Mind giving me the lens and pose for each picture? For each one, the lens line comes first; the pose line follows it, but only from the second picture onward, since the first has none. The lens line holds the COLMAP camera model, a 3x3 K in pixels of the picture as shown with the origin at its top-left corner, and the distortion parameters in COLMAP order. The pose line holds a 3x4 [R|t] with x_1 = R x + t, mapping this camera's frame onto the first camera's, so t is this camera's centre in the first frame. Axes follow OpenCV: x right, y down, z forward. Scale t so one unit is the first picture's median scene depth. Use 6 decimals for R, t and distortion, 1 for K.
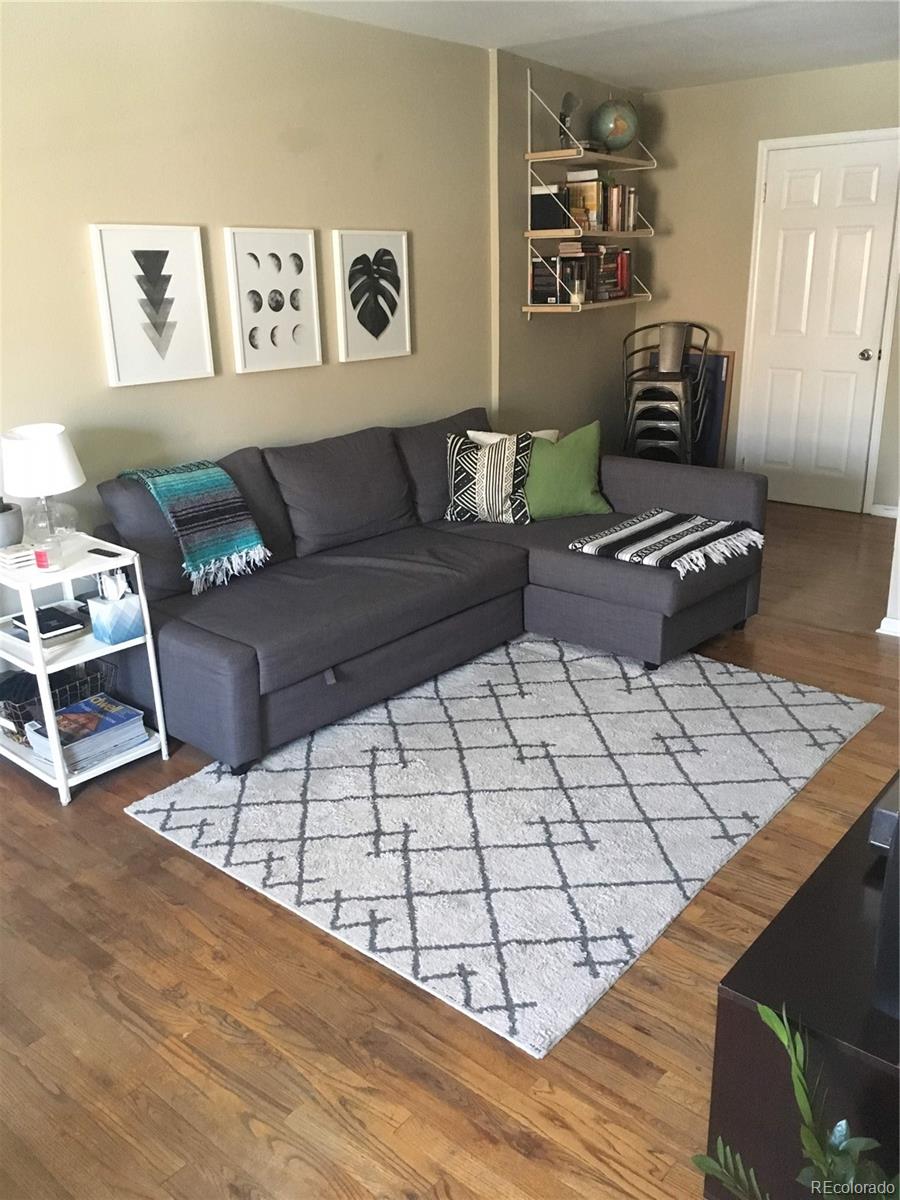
lens RADIAL K [[1012.5, 0, 450.0], [0, 1012.5, 600.0], [0, 0, 1]] dist [0.077812, -0.093477]
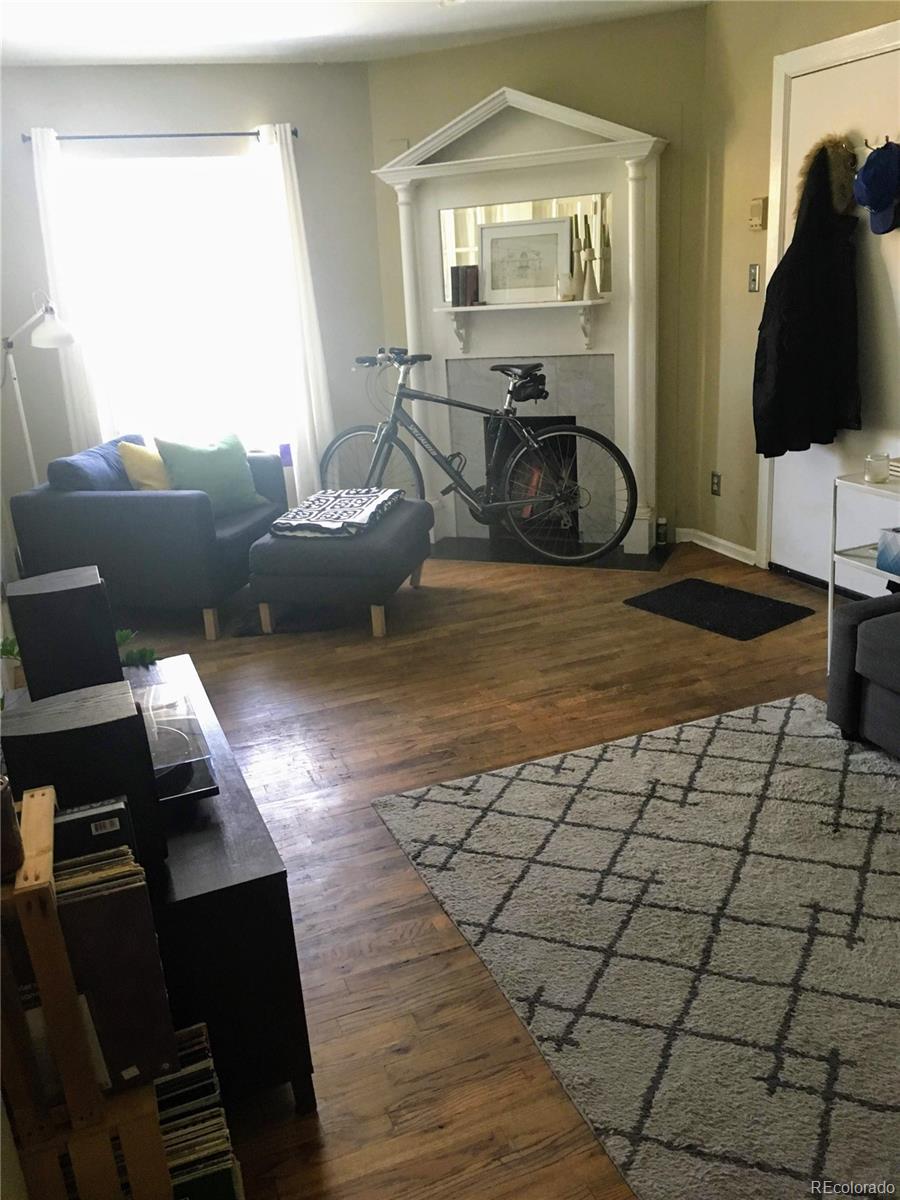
lens RADIAL K [[1012.5, 0, 450.0], [0, 1012.5, 600.0], [0, 0, 1]] dist [0.077812, -0.093477]
pose [[-0.470271, 0.335077, -0.816437, 0.842344], [-0.211928, 0.855170, 0.473045, -0.375587], [0.856698, 0.395485, -0.331149, 1.110657]]
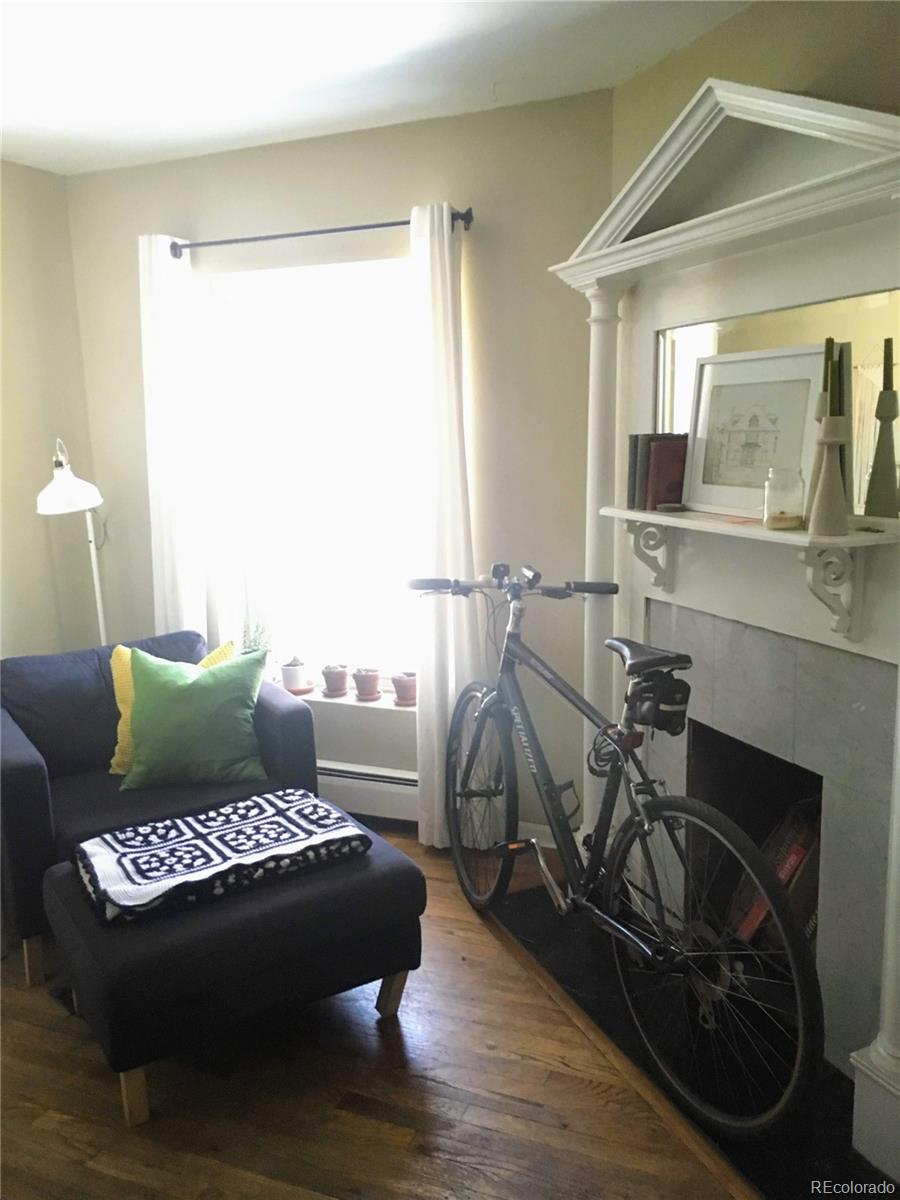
lens RADIAL K [[1012.5, 0, 450.0], [0, 1012.5, 600.0], [0, 0, 1]] dist [0.077812, -0.093477]
pose [[-0.950836, 0.106727, -0.290724, -0.418185], [-0.049375, 0.874494, 0.482517, -0.338078], [0.305734, 0.473149, -0.826231, 1.079703]]
